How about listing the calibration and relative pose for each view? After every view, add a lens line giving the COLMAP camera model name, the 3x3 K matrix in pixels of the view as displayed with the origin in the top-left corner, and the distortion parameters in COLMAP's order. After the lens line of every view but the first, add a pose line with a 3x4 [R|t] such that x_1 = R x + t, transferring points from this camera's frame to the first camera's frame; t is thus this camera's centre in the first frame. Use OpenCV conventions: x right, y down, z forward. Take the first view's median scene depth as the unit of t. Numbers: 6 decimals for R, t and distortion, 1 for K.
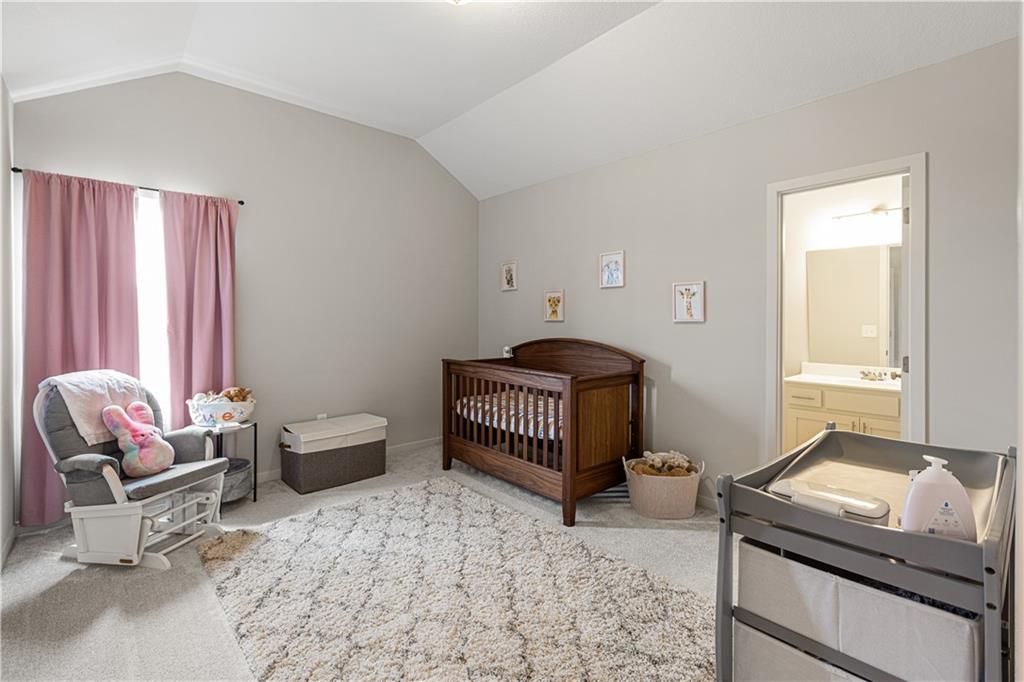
lens RADIAL K [[458.5, 0, 517.2], [0, 458.5, 333.0], [0, 0, 1]] dist [-0.000426, -0.000120]
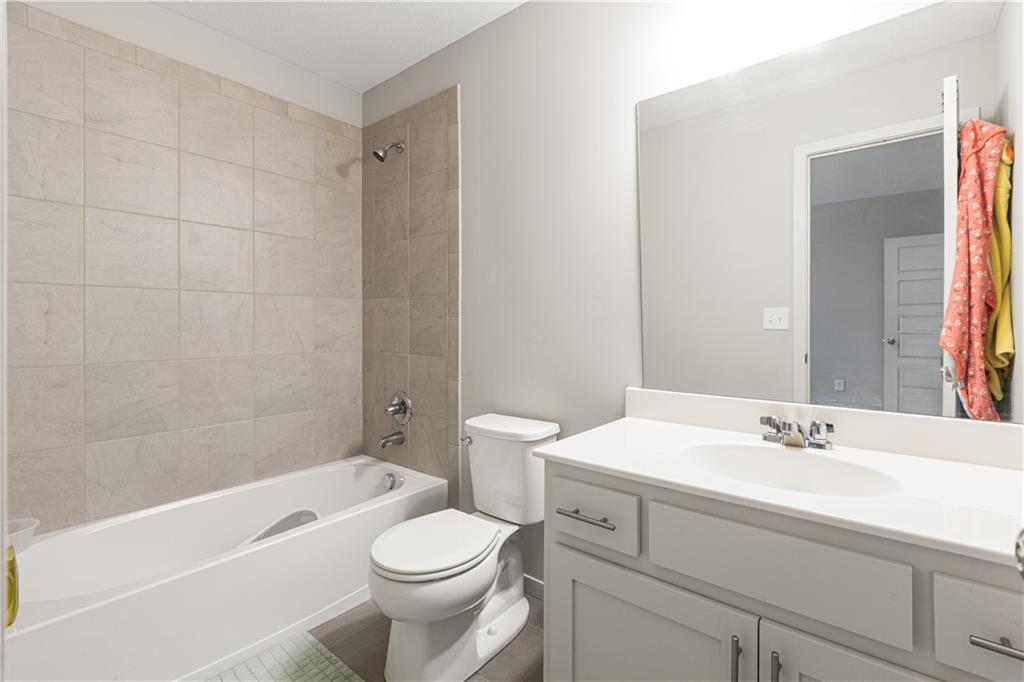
lens RADIAL K [[458.5, 0, 517.2], [0, 458.5, 333.0], [0, 0, 1]] dist [-0.000426, -0.000120]
pose [[0.988127, 0.001193, 0.153636, 0.392864], [-0.000524, 0.999990, -0.004389, 0.016554], [-0.153640, 0.004256, 0.988118, 0.525290]]
